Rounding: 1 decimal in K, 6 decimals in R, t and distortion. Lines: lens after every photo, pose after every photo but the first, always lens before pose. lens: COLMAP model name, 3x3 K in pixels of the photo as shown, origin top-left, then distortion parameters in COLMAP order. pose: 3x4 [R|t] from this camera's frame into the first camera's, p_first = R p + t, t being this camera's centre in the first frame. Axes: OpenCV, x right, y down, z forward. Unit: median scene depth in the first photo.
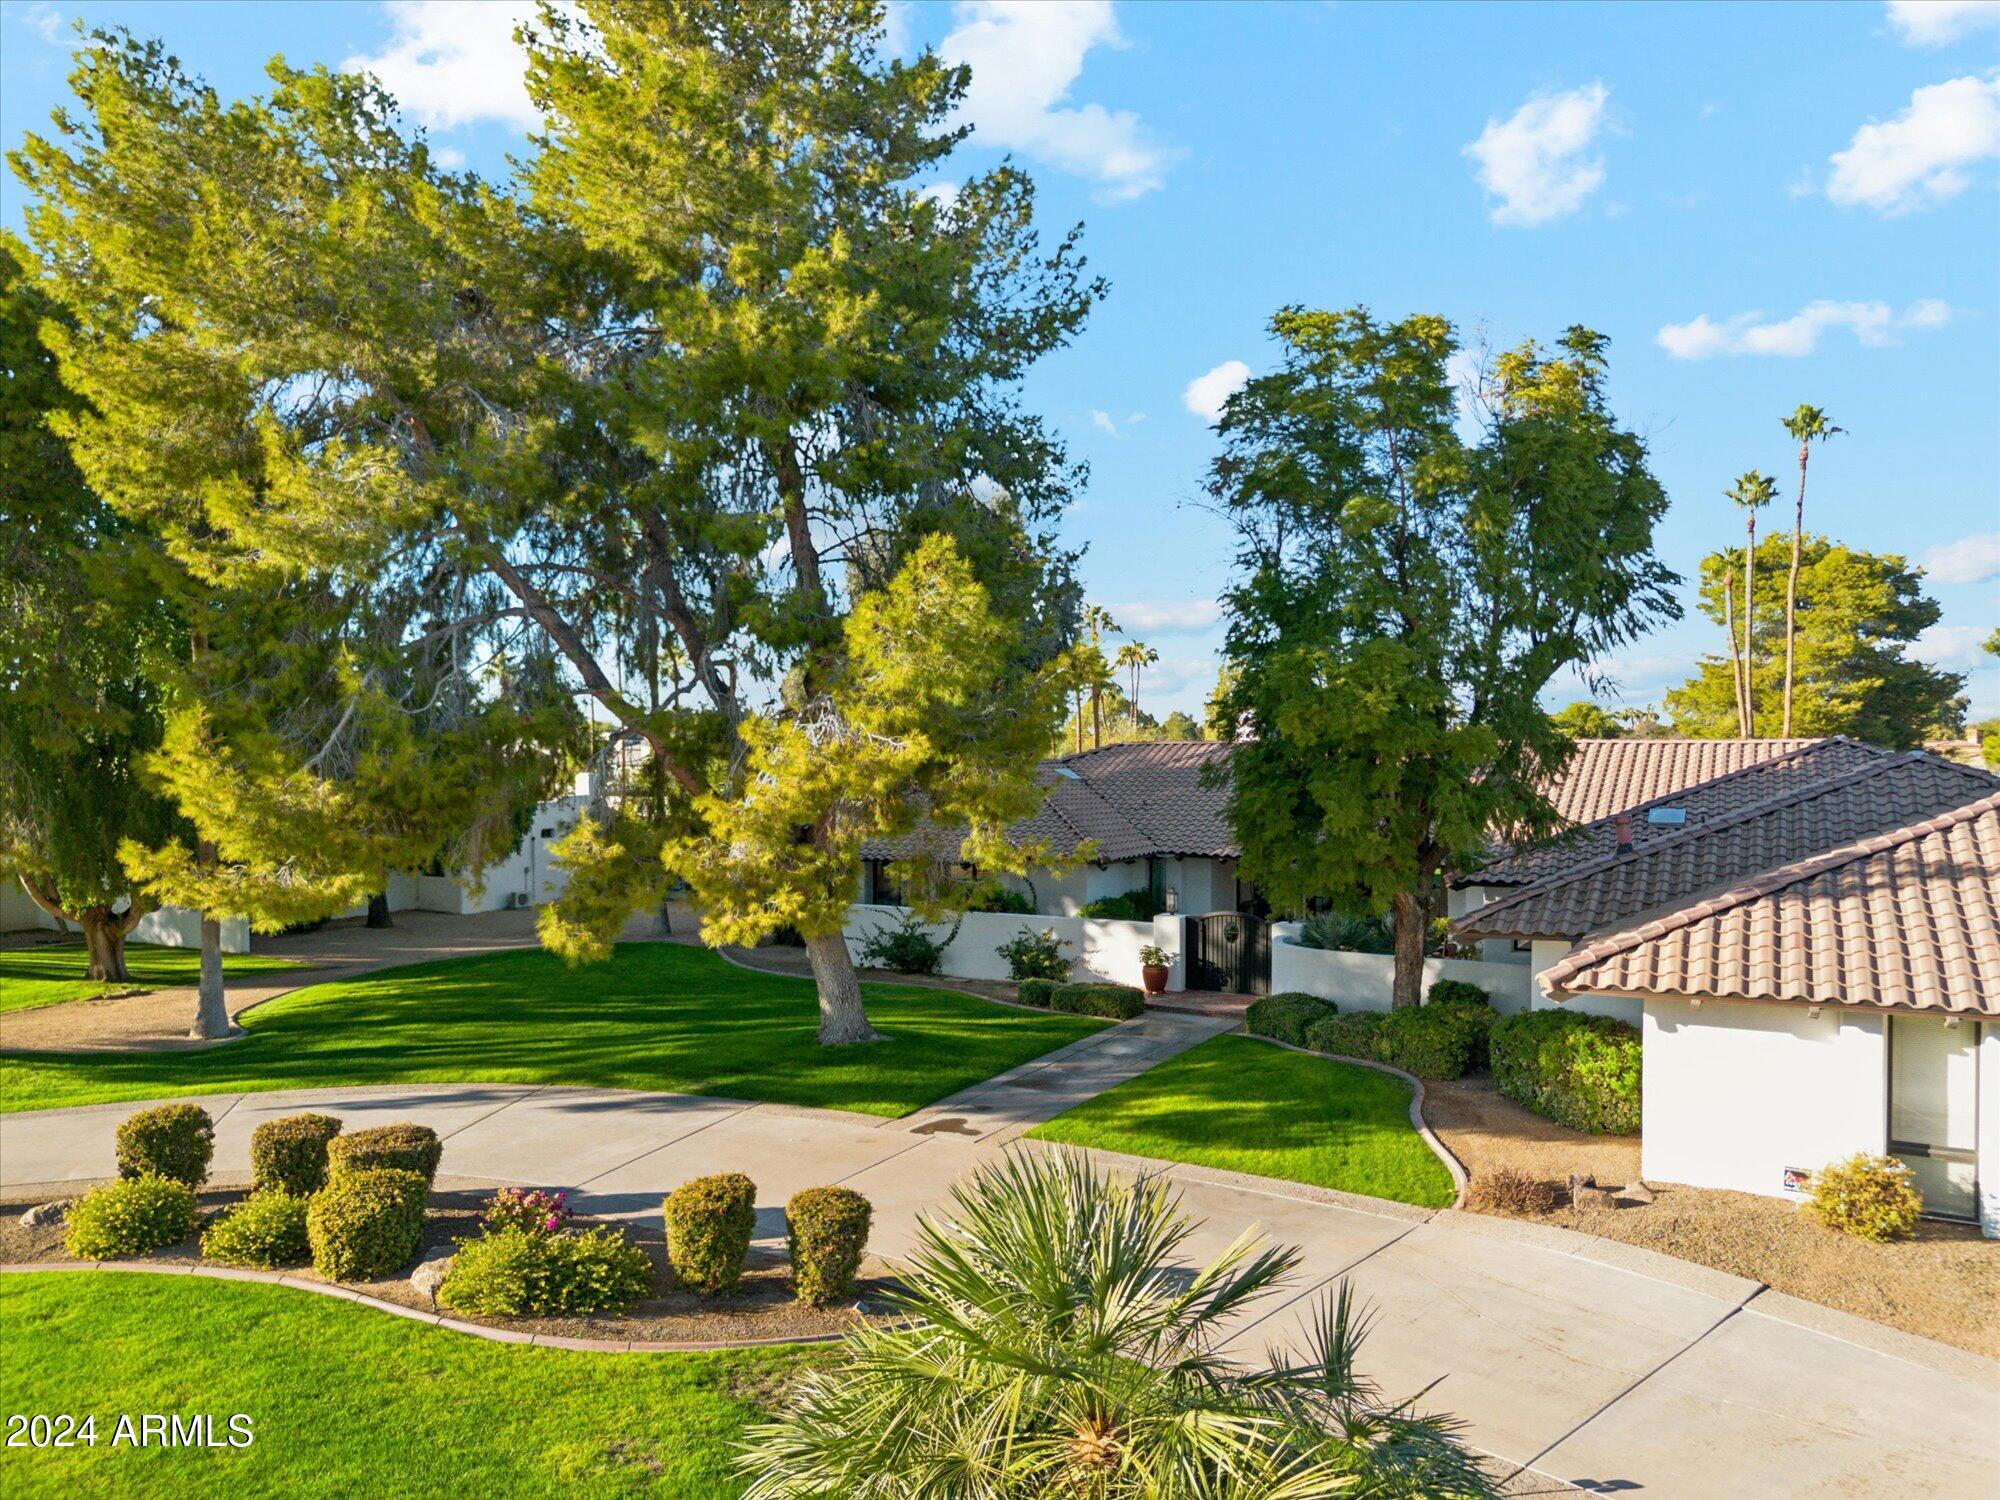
lens RADIAL K [[1427.0, 0, 1015.8], [0, 1427.0, 747.1], [0, 0, 1]] dist [0.026302, -0.002870]
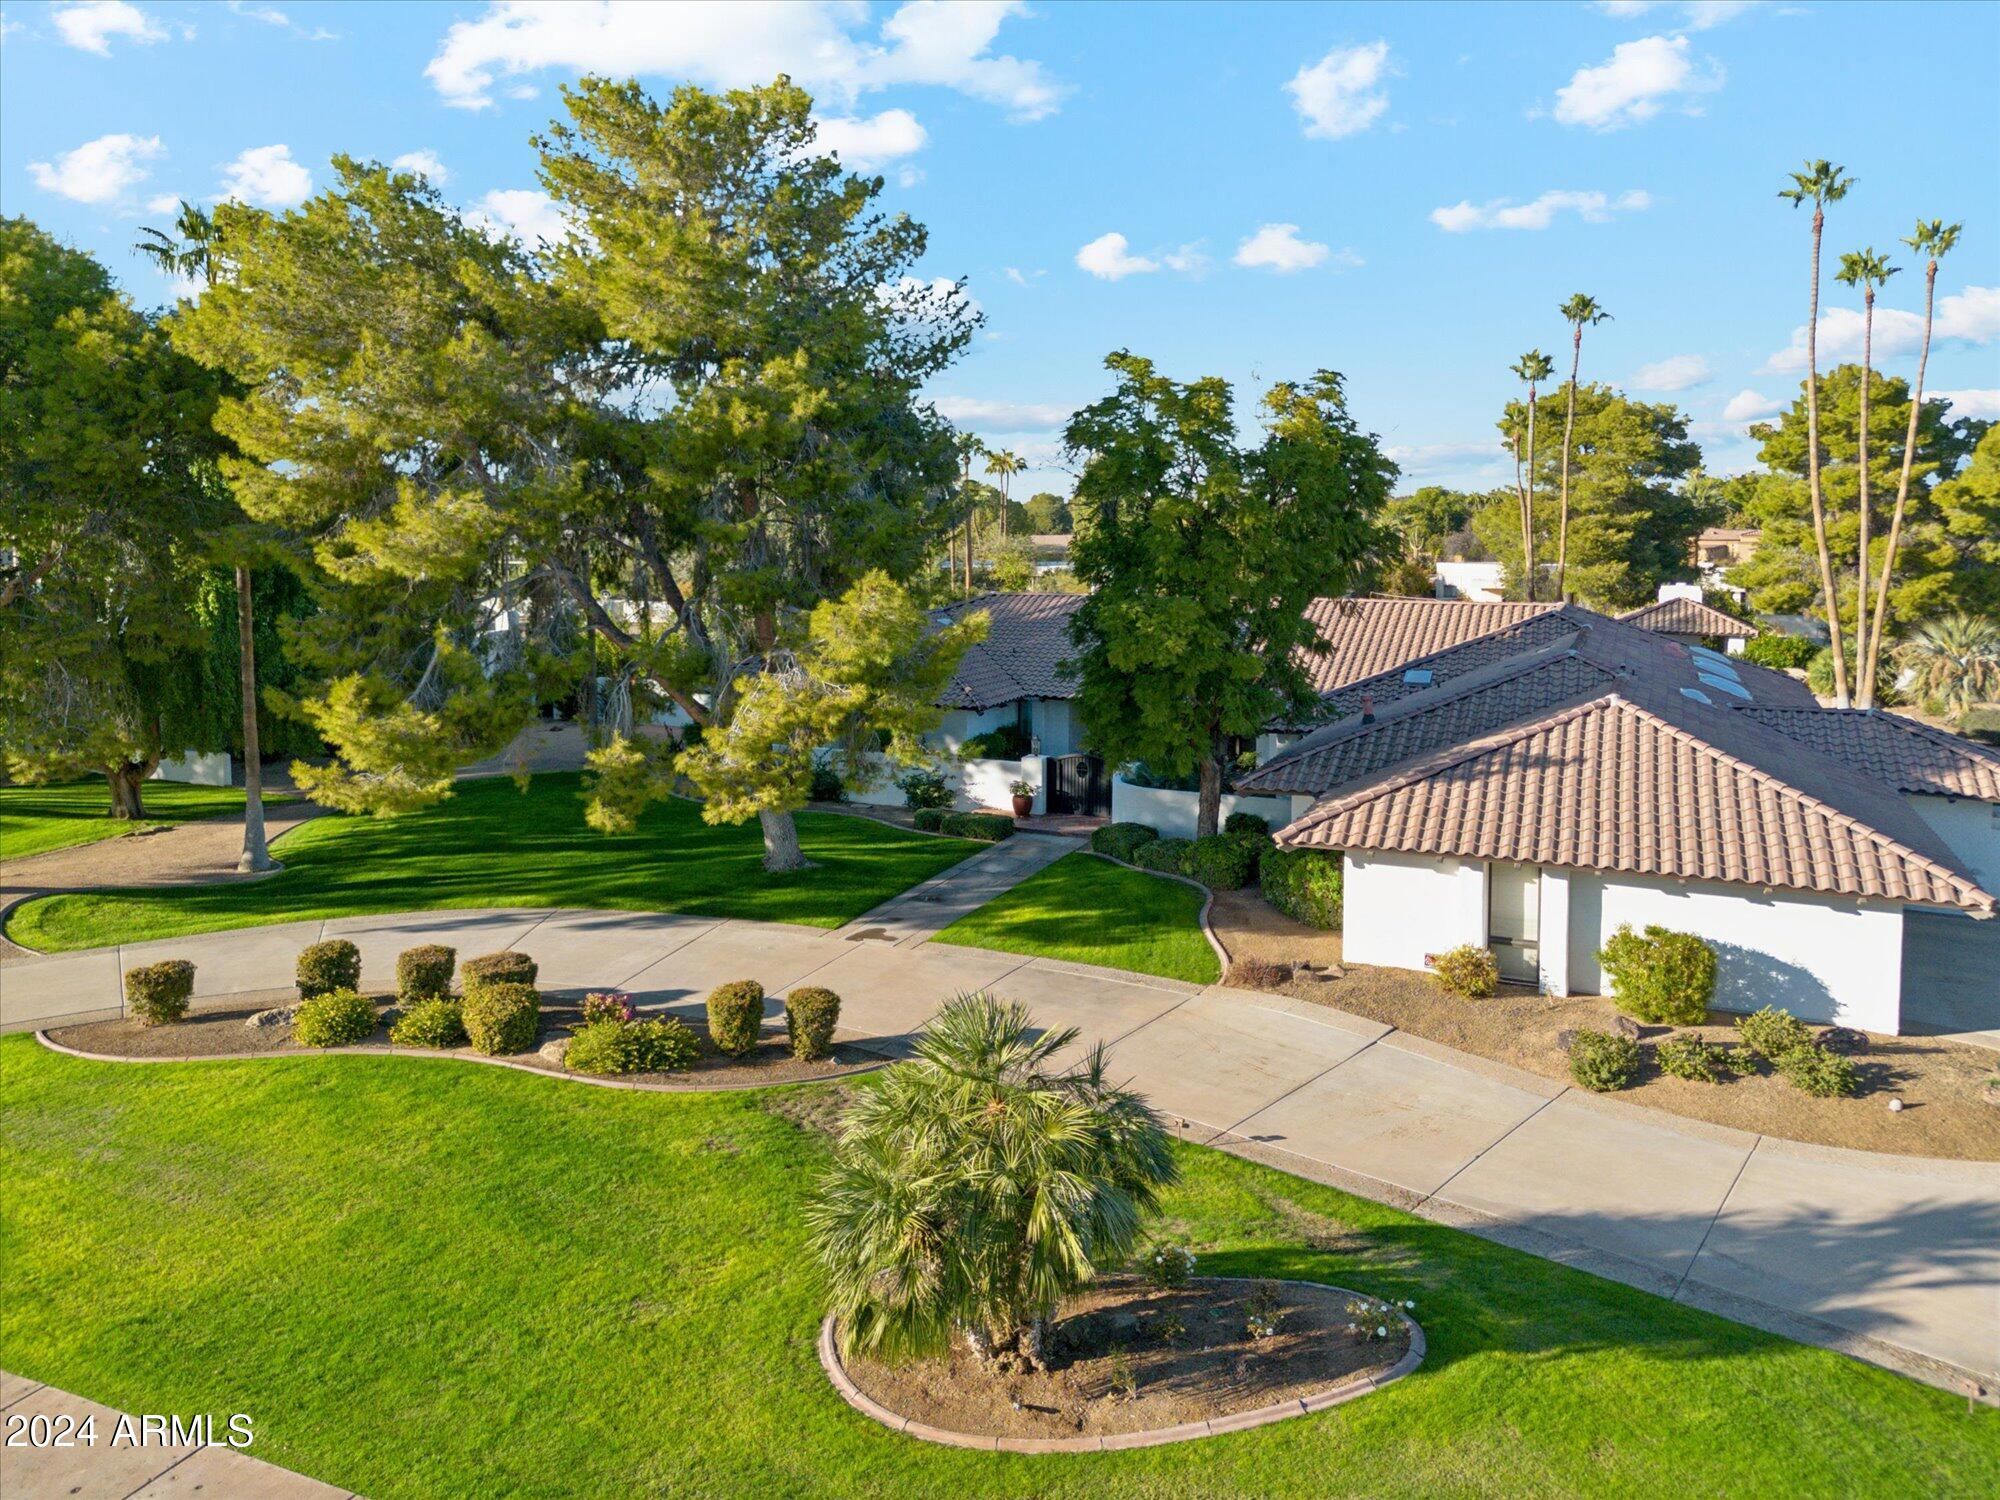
lens RADIAL K [[1421.7, 0, 1001.1], [0, 1421.7, 745.2], [0, 0, 1]] dist [0.064382, -0.057704]
pose [[0.996653, -0.015596, 0.080241, -0.038508], [0.002754, 0.987480, 0.157717, -0.165941], [-0.081696, -0.156968, 0.984219, -0.422647]]
